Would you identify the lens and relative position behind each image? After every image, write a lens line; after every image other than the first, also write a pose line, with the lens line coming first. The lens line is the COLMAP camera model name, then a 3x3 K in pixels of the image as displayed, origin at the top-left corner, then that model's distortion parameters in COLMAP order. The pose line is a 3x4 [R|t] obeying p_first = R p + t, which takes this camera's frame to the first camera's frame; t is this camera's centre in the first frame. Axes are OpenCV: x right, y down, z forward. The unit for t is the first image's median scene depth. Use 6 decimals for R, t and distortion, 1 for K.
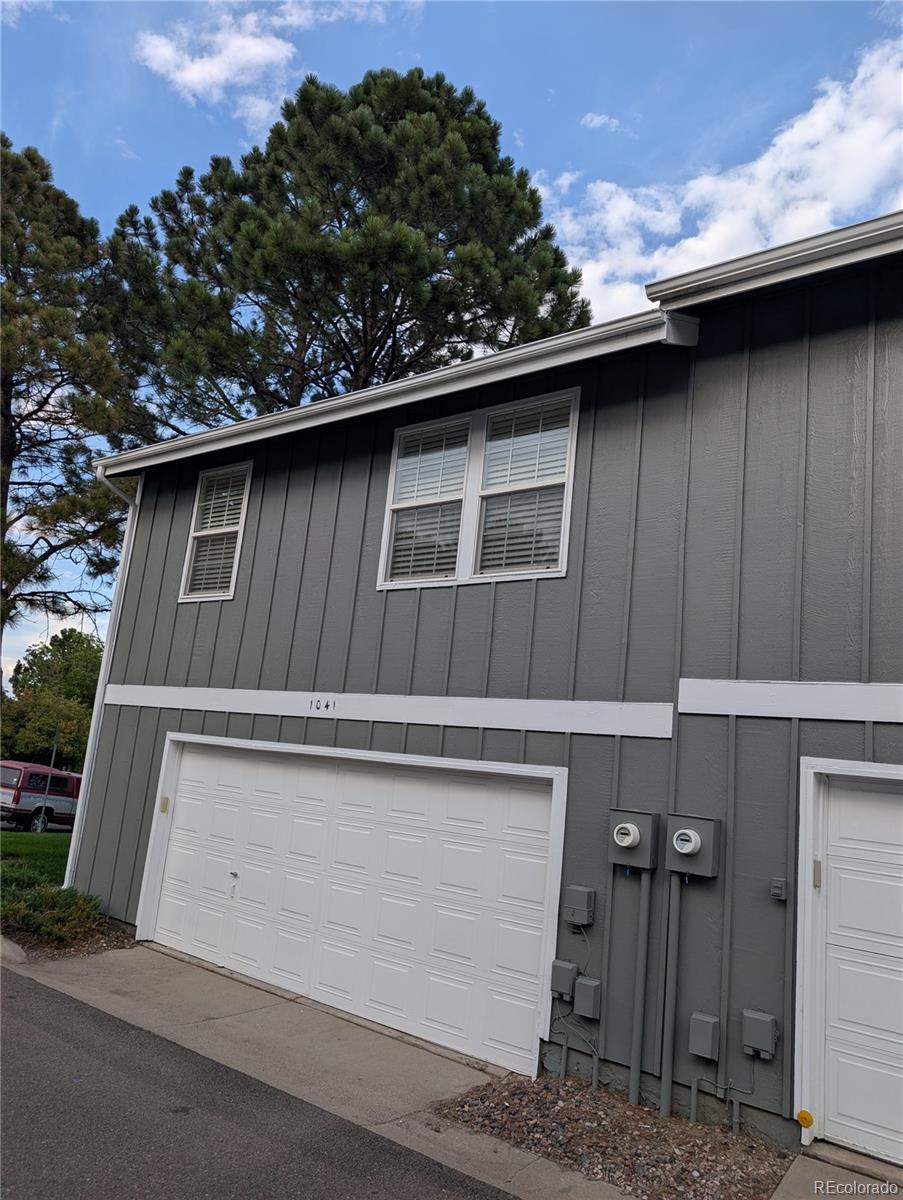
lens RADIAL K [[892.0, 0, 451.5], [0, 892.0, 600.0], [0, 0, 1]] dist [0.008628, 0.001225]
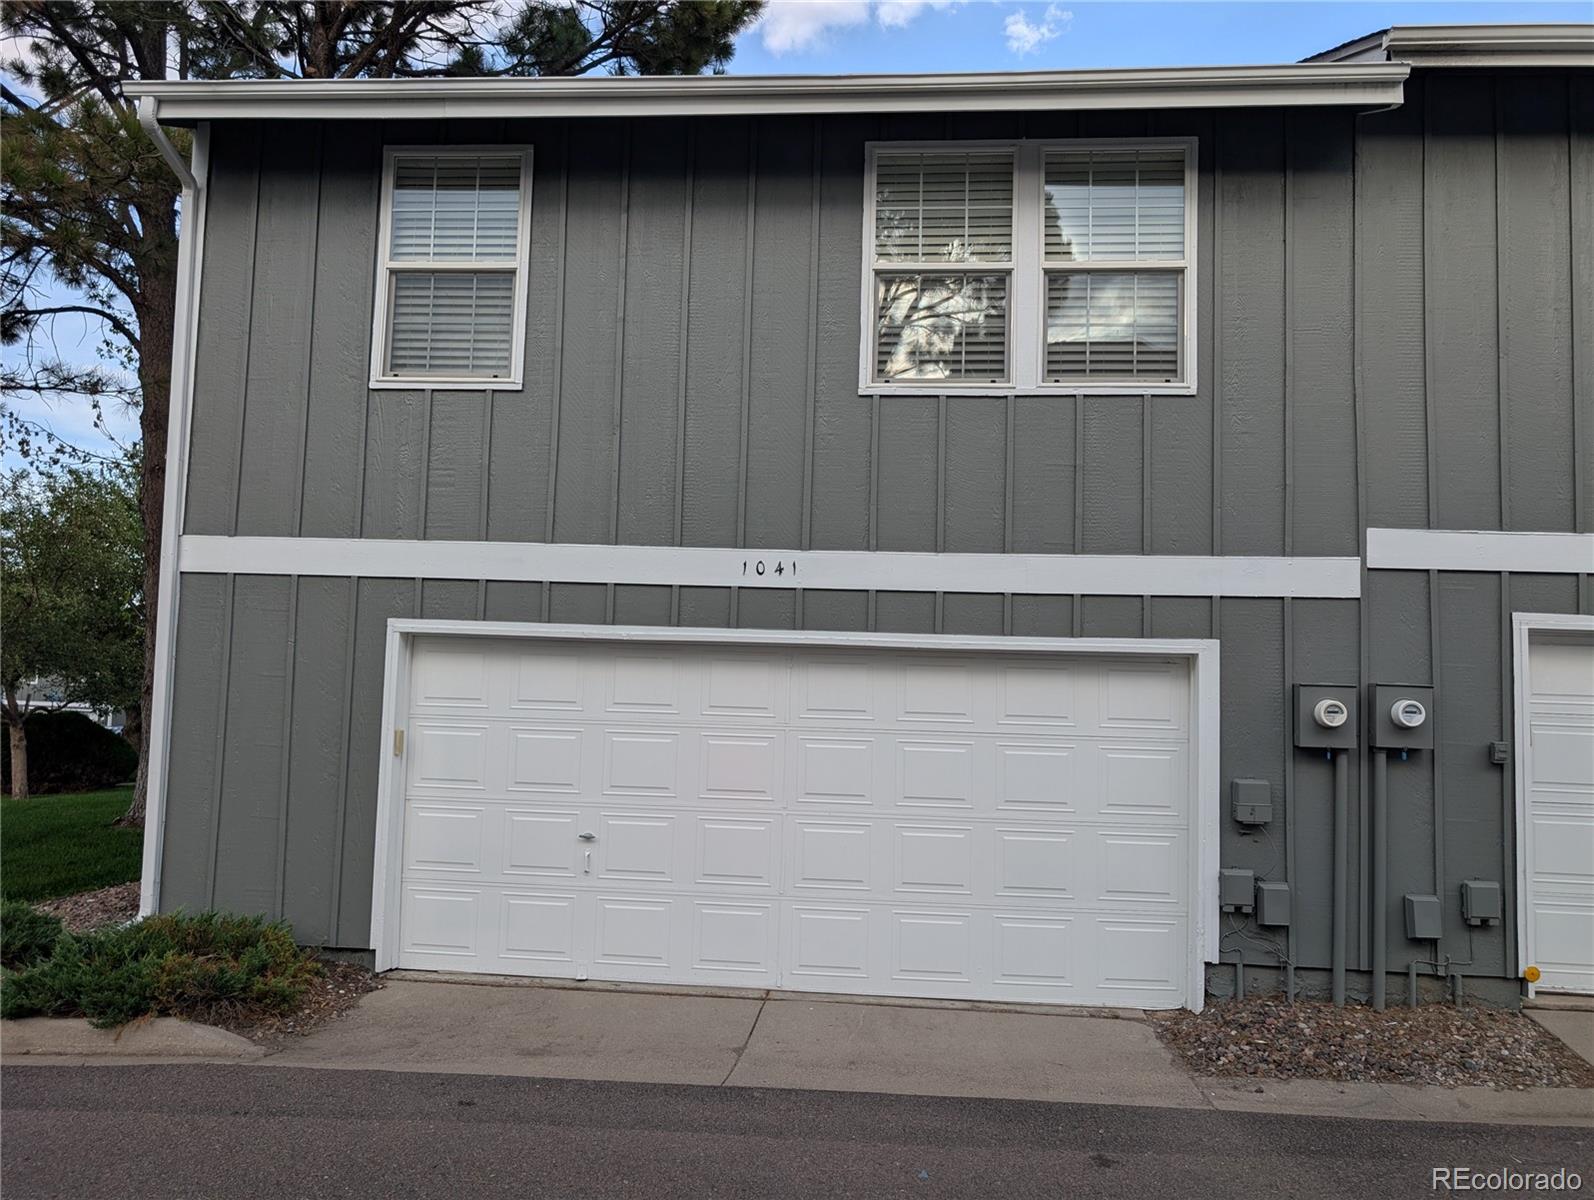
lens RADIAL K [[1184.8, 0, 797.0], [0, 1184.8, 600.0], [0, 0, 1]] dist [0.008628, 0.001225]
pose [[0.824652, -0.043325, 0.563978, -0.734905], [-0.051582, 0.987148, 0.151257, 0.011228], [-0.563283, -0.153825, 0.811819, 0.335815]]
